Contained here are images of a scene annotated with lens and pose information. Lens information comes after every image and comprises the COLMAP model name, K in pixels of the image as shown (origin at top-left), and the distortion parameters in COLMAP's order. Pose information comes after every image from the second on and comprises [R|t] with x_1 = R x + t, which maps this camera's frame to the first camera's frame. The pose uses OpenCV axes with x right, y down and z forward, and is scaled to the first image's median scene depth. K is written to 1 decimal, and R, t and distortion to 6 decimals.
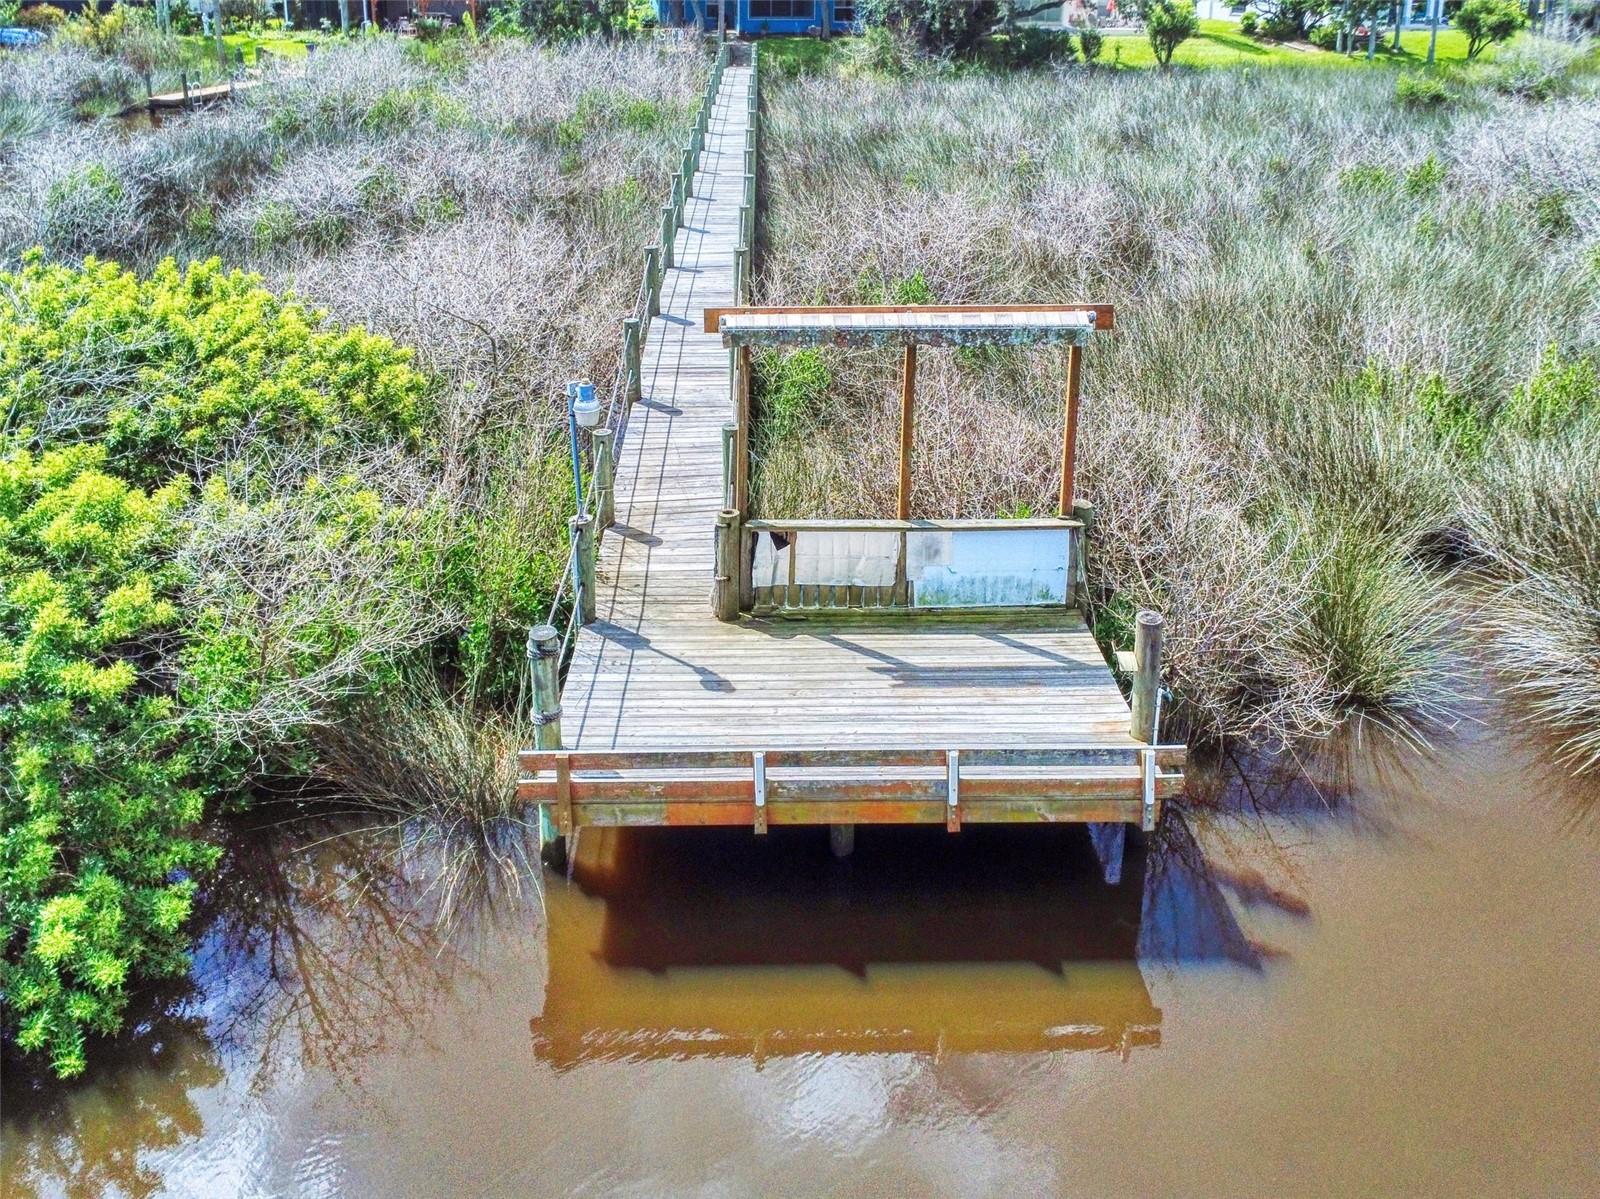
lens RADIAL K [[1314.6, 0, 798.7], [0, 1314.6, 295.5], [0, 0, 1]] dist [0.001974, 0.000829]
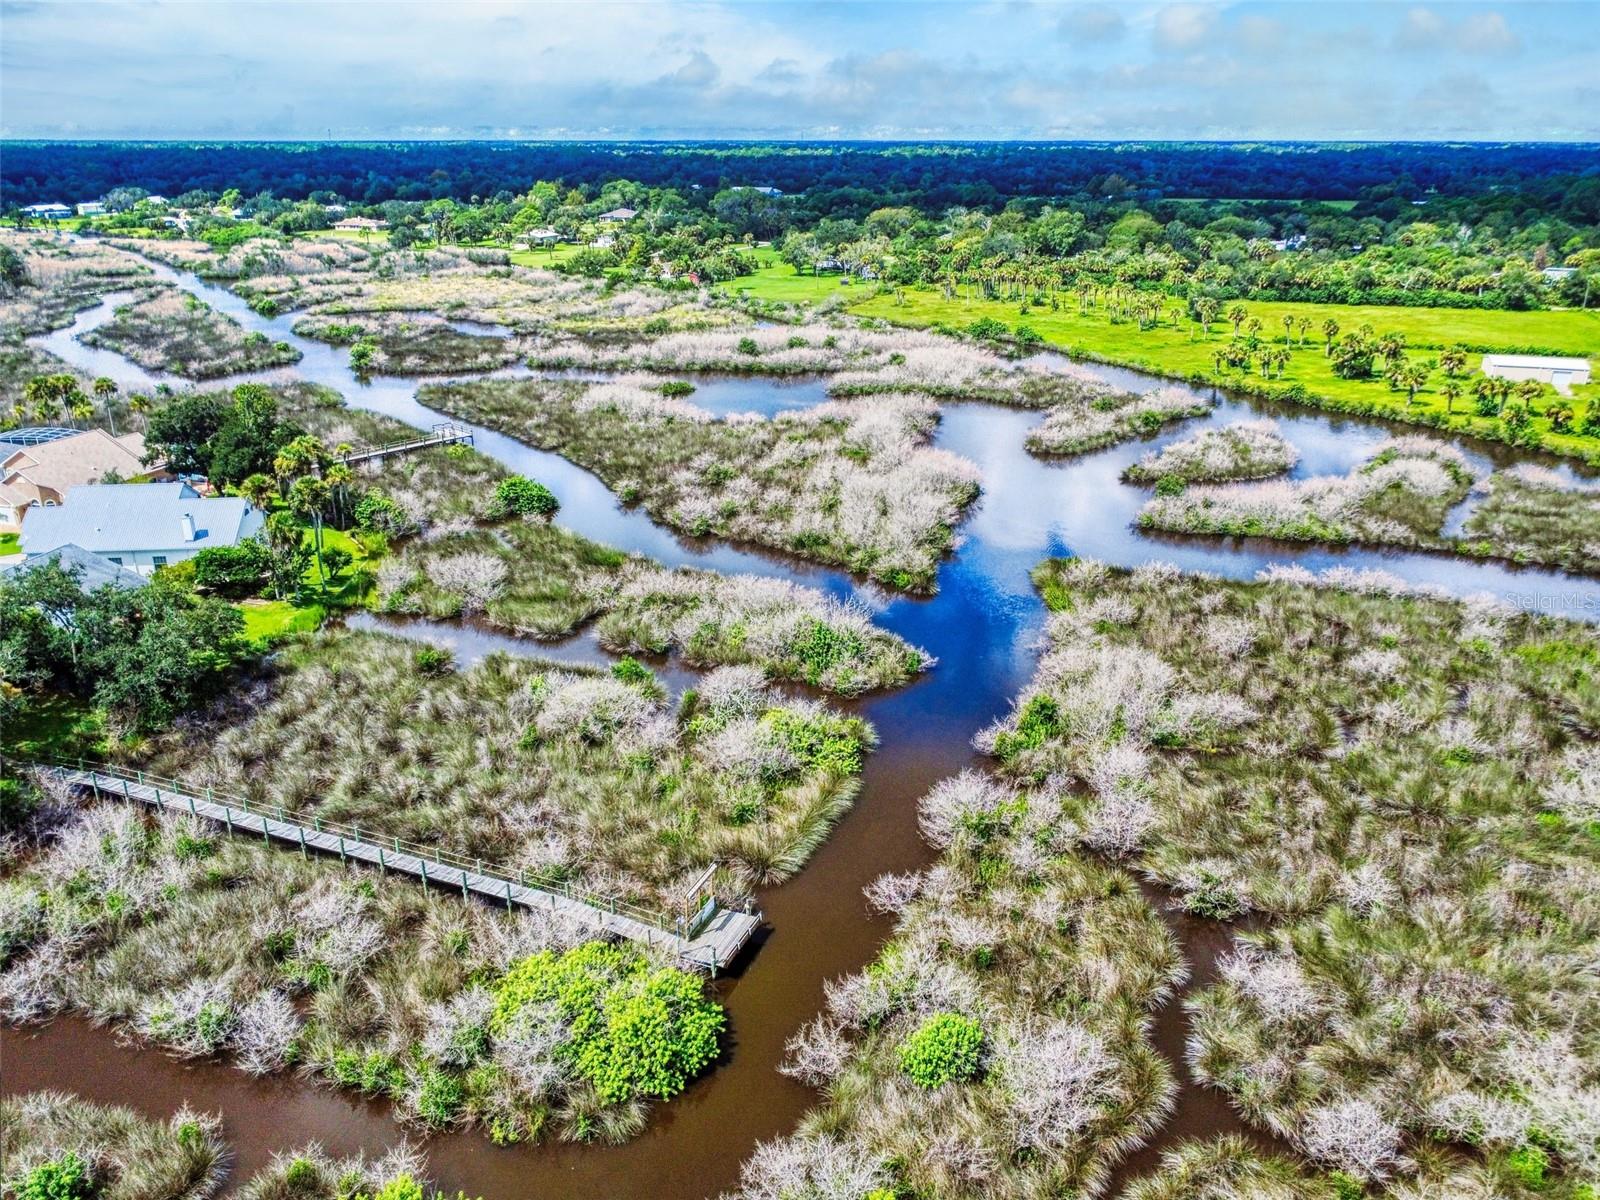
lens RADIAL K [[1209.2, 0, 800.0], [0, 1209.2, 600.0], [0, 0, 1]] dist [0.003016, 0.001796]
pose [[0.409804, -0.328810, 0.850850, -3.959629], [0.243942, 0.938303, 0.245113, -2.394213], [-0.878950, 0.107110, 0.464731, -2.108952]]
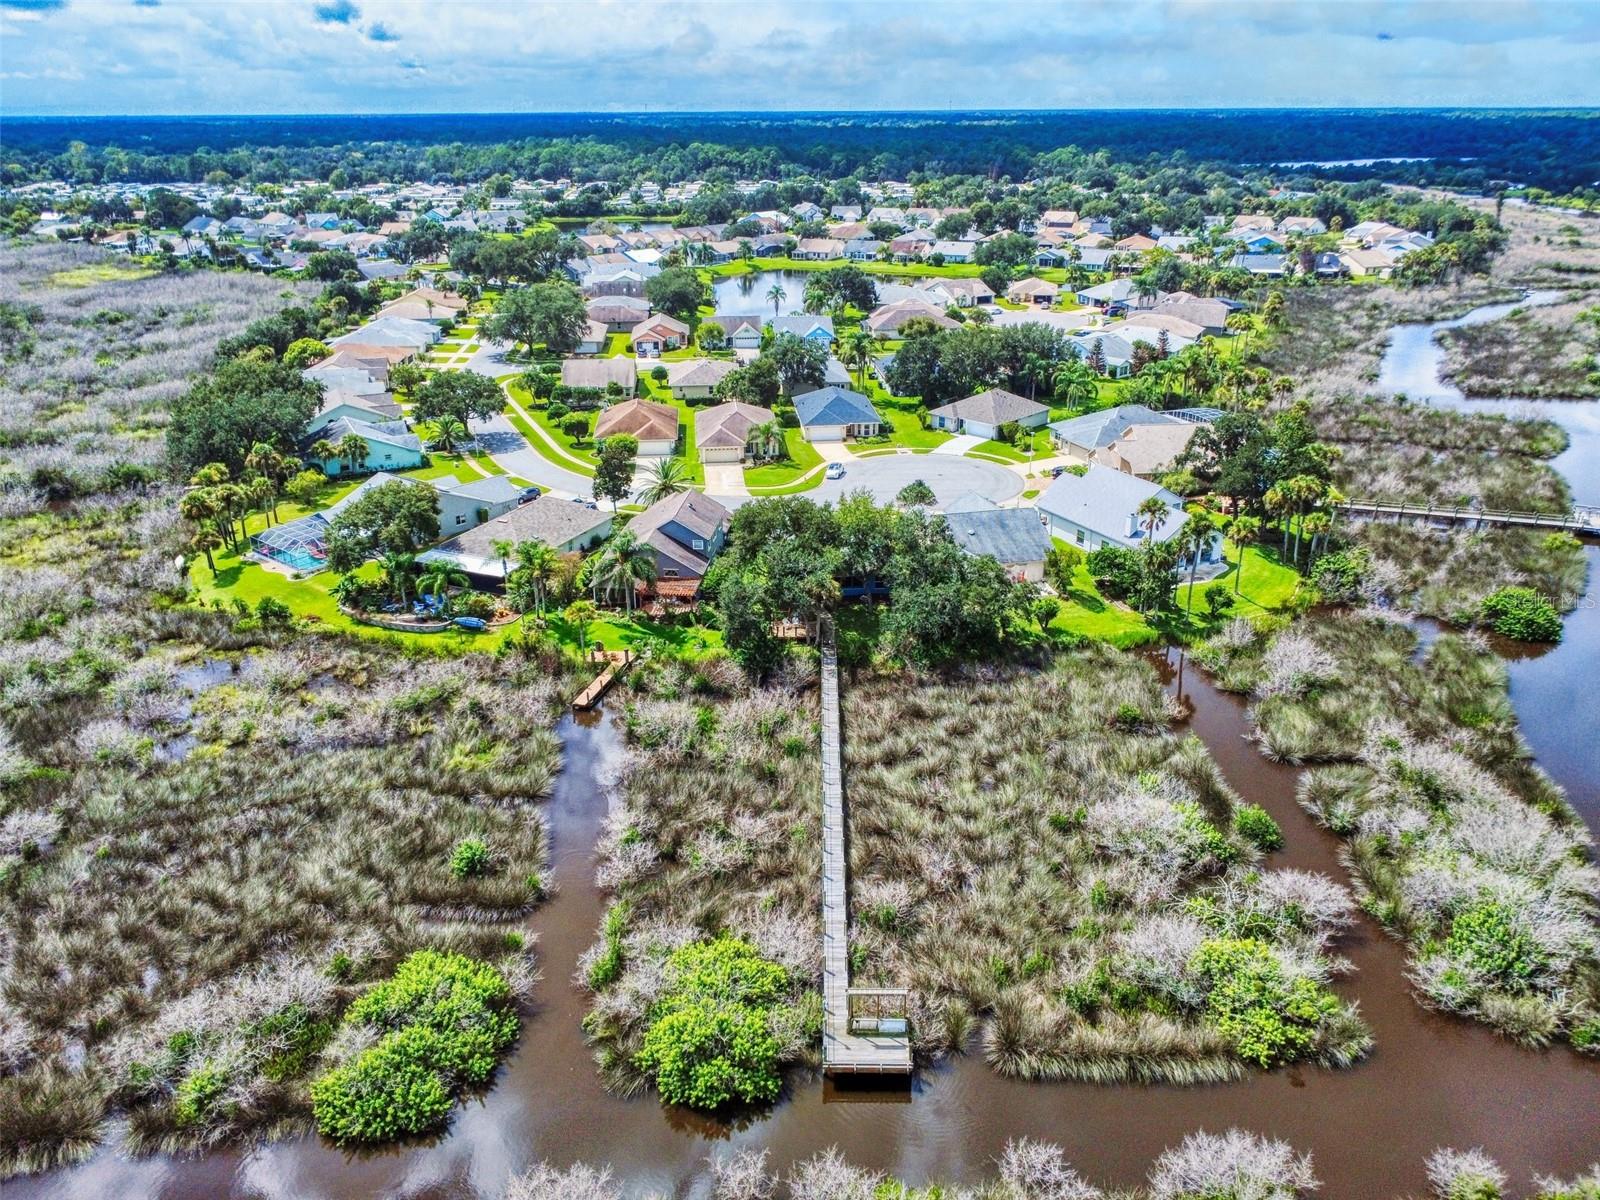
lens RADIAL K [[1209.2, 0, 800.0], [0, 1209.2, 600.0], [0, 0, 1]] dist [0.003016, 0.001796]
pose [[0.999332, 0.007925, -0.035670, -0.092368], [-0.003571, 0.992706, 0.120507, -2.377523], [0.036365, -0.120299, 0.992071, -4.233154]]
